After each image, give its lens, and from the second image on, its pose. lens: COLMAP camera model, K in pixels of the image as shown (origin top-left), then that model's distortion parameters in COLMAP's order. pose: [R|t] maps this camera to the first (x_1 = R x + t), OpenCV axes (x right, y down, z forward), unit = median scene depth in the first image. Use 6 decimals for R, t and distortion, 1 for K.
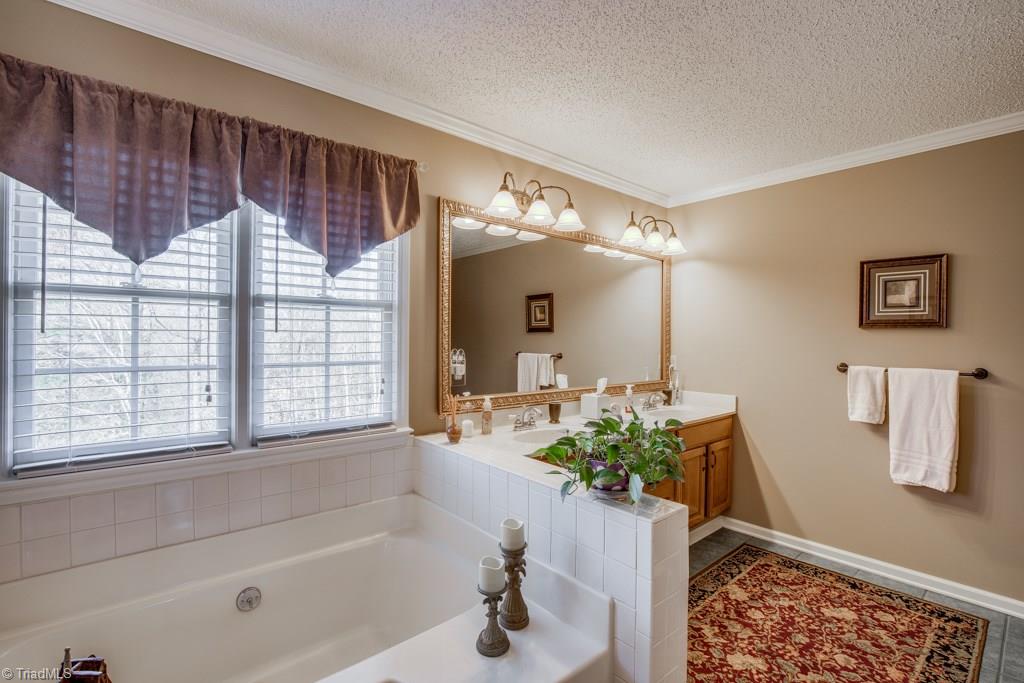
lens RADIAL K [[470.1, 0, 518.0], [0, 470.1, 339.4], [0, 0, 1]] dist [-0.039586, 0.008364]
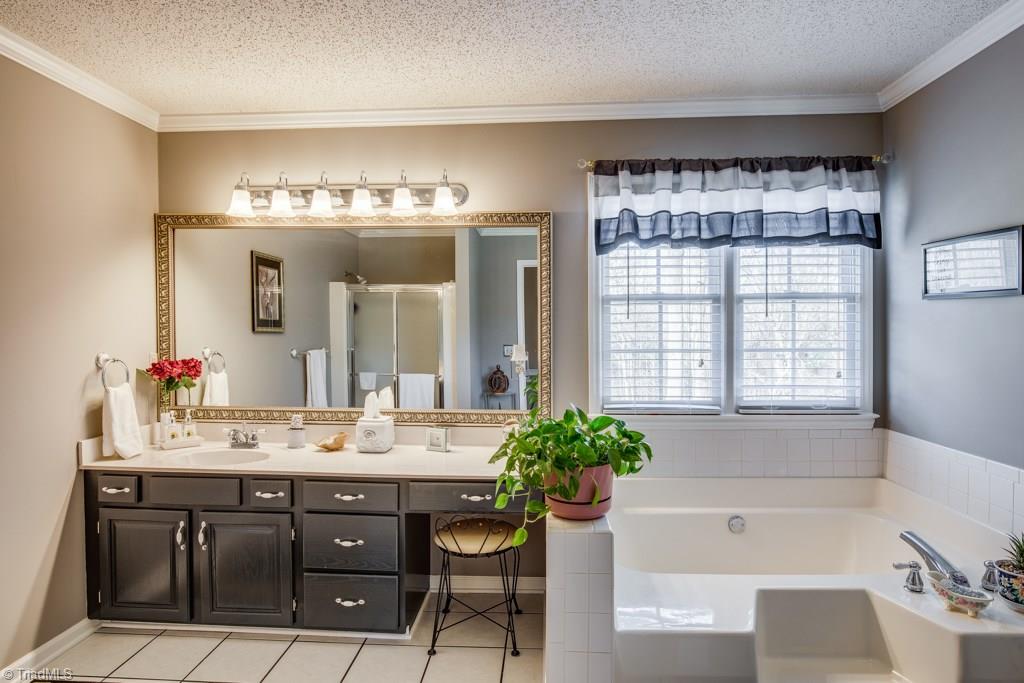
lens RADIAL K [[408.2, 0, 508.4], [0, 408.2, 330.2], [0, 0, 1]] dist [-0.000246, -0.000011]
pose [[0.773692, -0.002907, -0.633556, -0.336800], [0.005063, 0.999986, 0.001595, -0.001149], [0.633542, -0.004442, 0.773695, -0.257574]]
